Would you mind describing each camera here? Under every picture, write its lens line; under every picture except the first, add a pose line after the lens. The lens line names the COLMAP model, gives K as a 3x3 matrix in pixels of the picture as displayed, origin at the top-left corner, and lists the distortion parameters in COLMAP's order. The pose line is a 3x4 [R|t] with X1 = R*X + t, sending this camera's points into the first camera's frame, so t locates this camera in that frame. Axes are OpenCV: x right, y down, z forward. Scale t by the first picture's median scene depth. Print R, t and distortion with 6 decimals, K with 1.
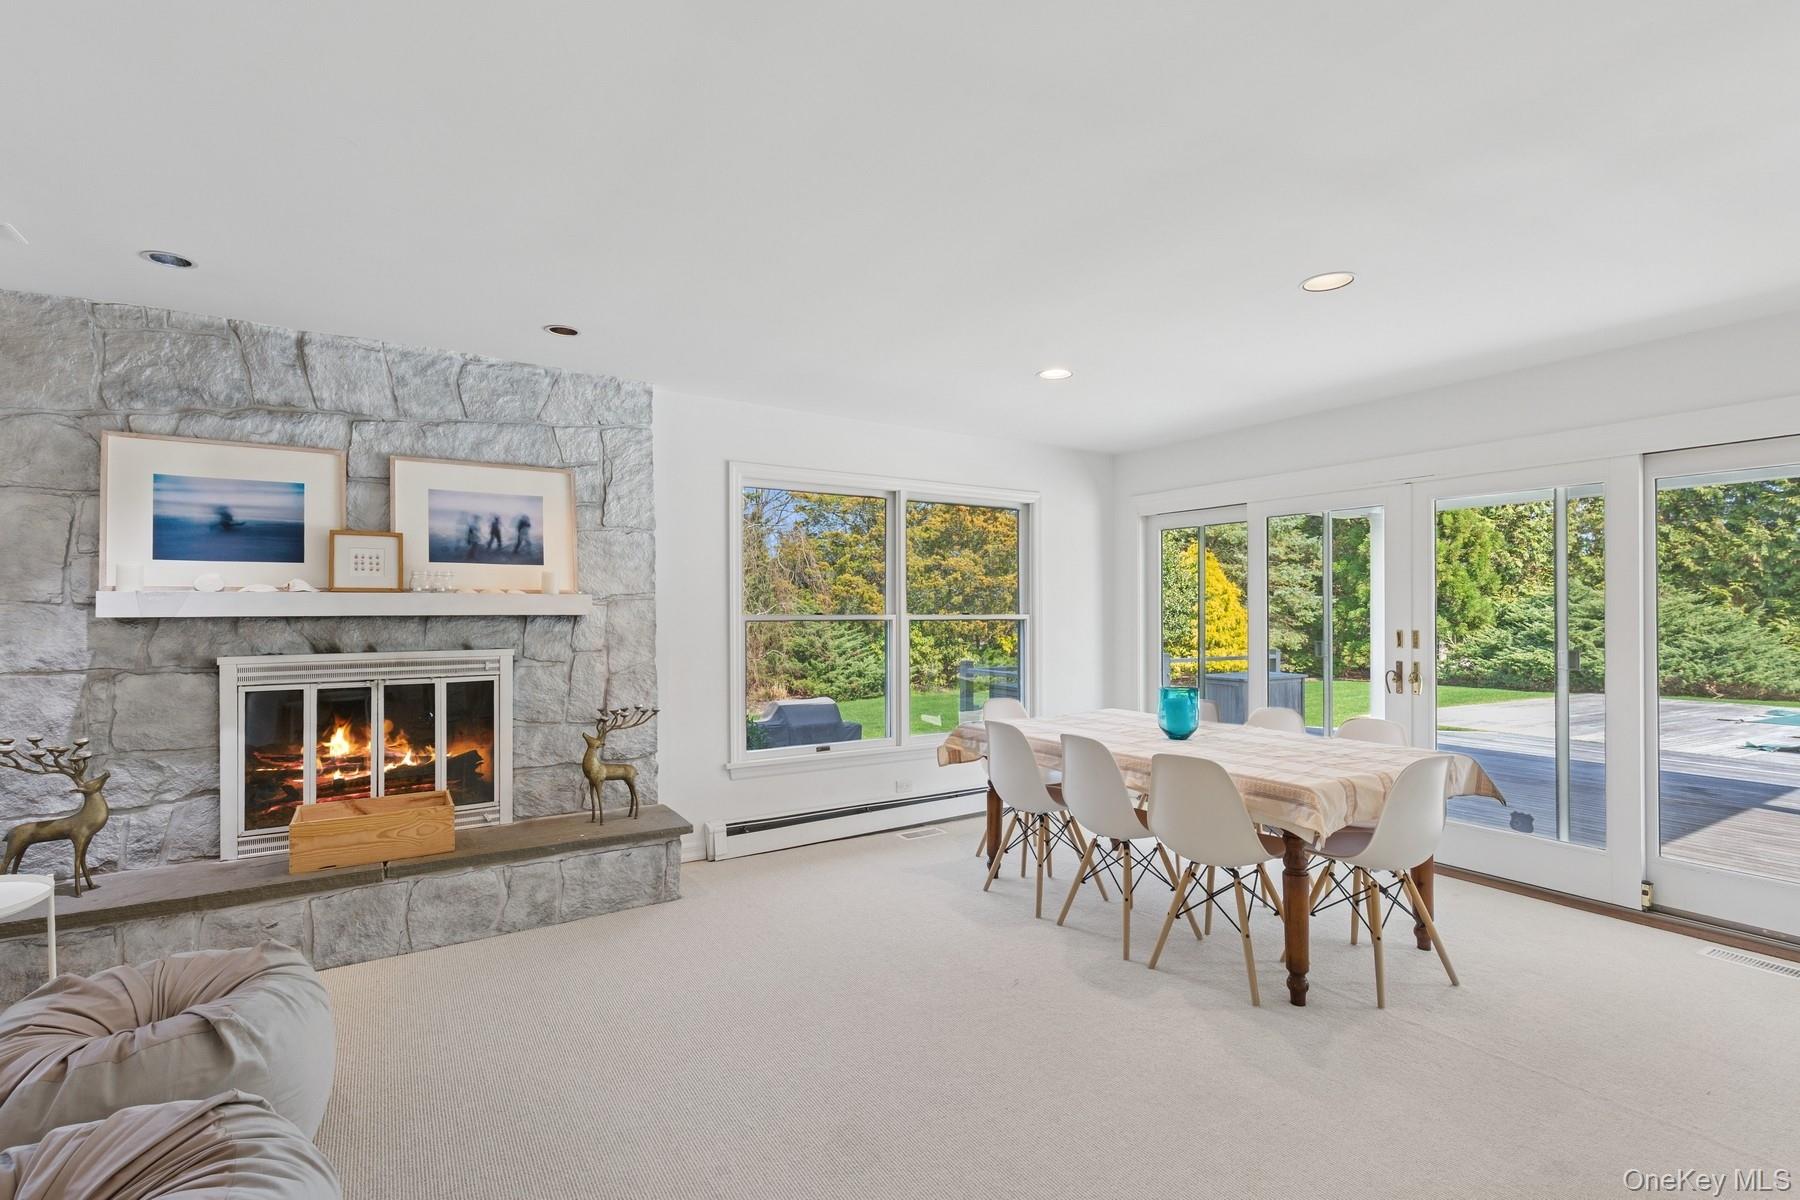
lens RADIAL K [[825.3, 0, 908.2], [0, 825.3, 612.5], [0, 0, 1]] dist [-0.013871, 0.003341]
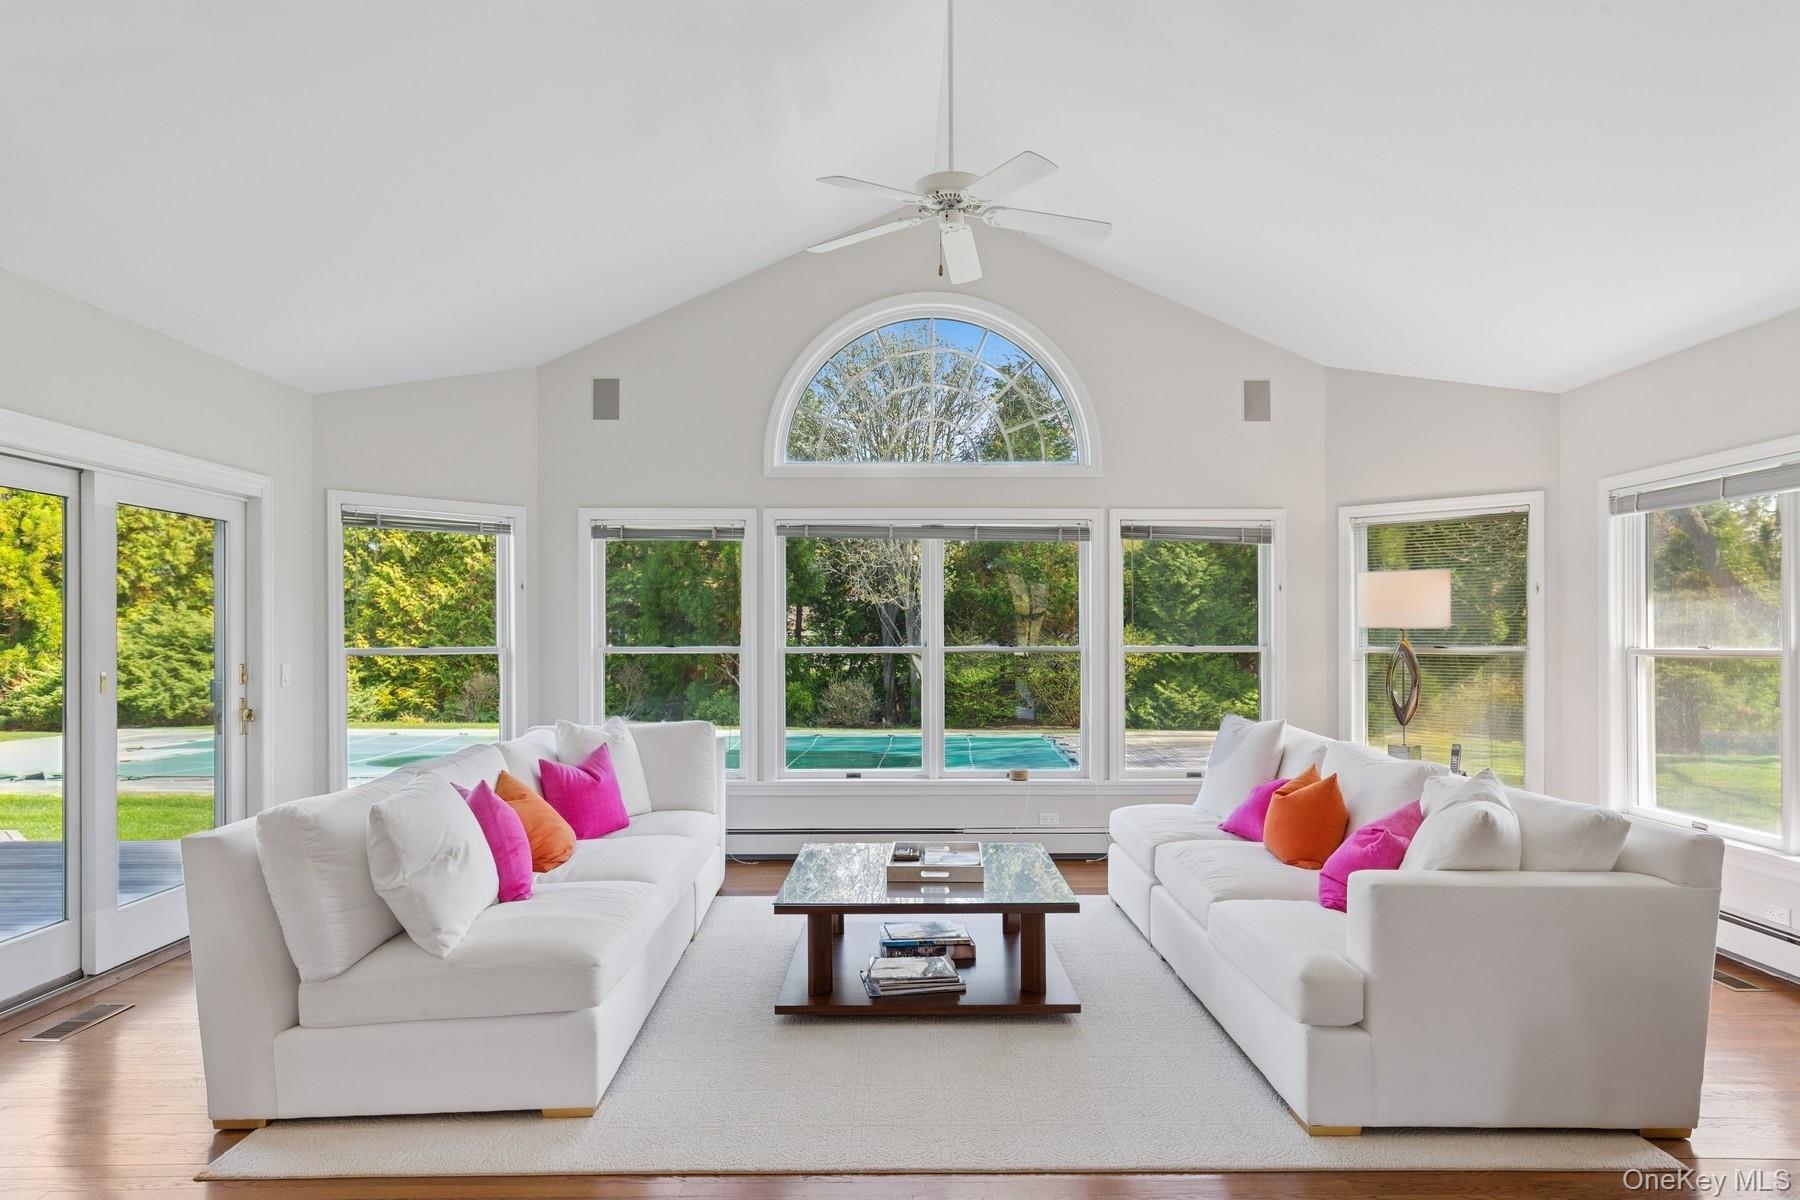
lens RADIAL K [[1023.3, 0, 877.1], [0, 1023.3, 629.3], [0, 0, 1]] dist [0.021892, -0.005946]
pose [[0.533335, 0.003593, 0.845897, 1.669304], [0.004065, 0.999969, -0.006811, -0.002907], [-0.845894, 0.007072, 0.533303, -1.626071]]
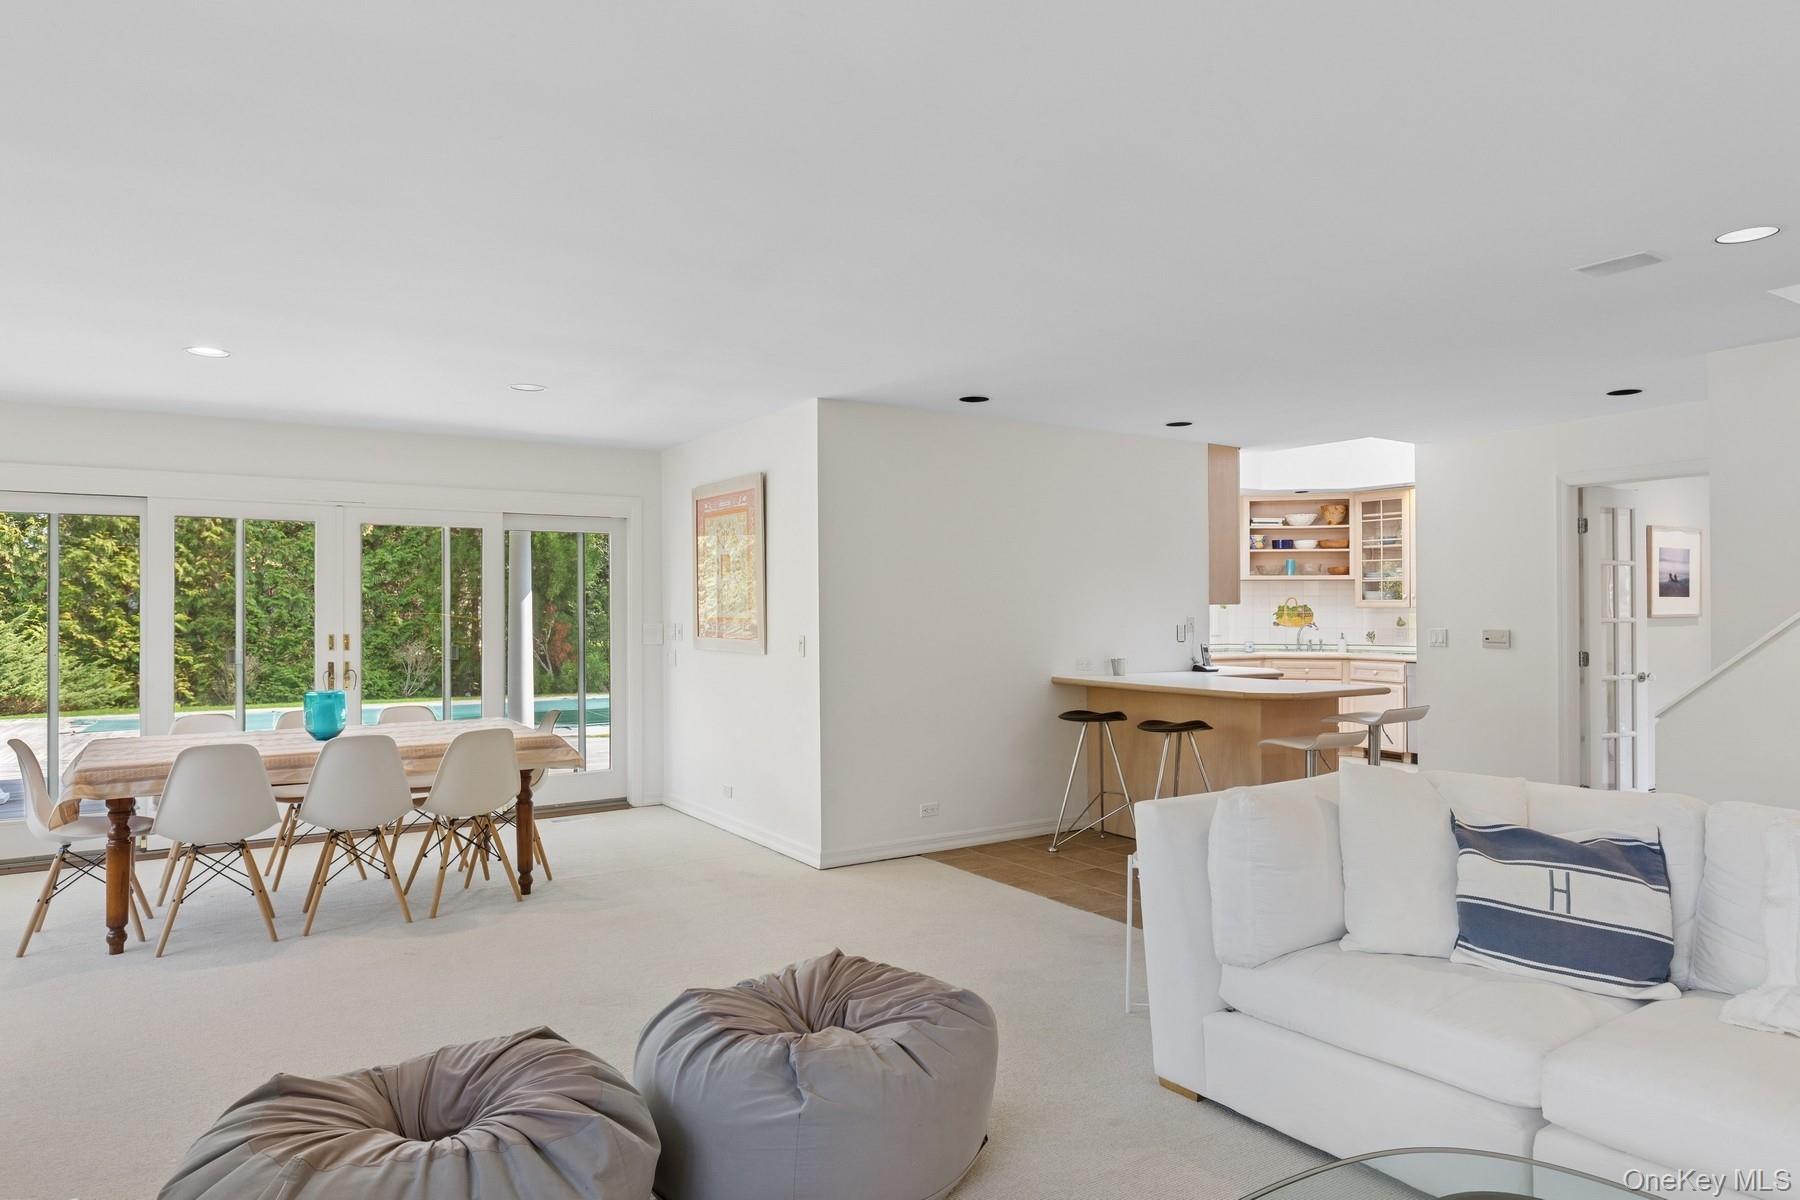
lens RADIAL K [[1046.3, 0, 890.0], [0, 1046.3, 604.2], [0, 0, 1]] dist [-0.004396, -0.000513]
pose [[-0.008338, 0.007793, 0.999935, -0.775605], [0.007128, 0.999945, -0.007733, -0.003454], [-0.999940, 0.007063, -0.008393, 0.220671]]
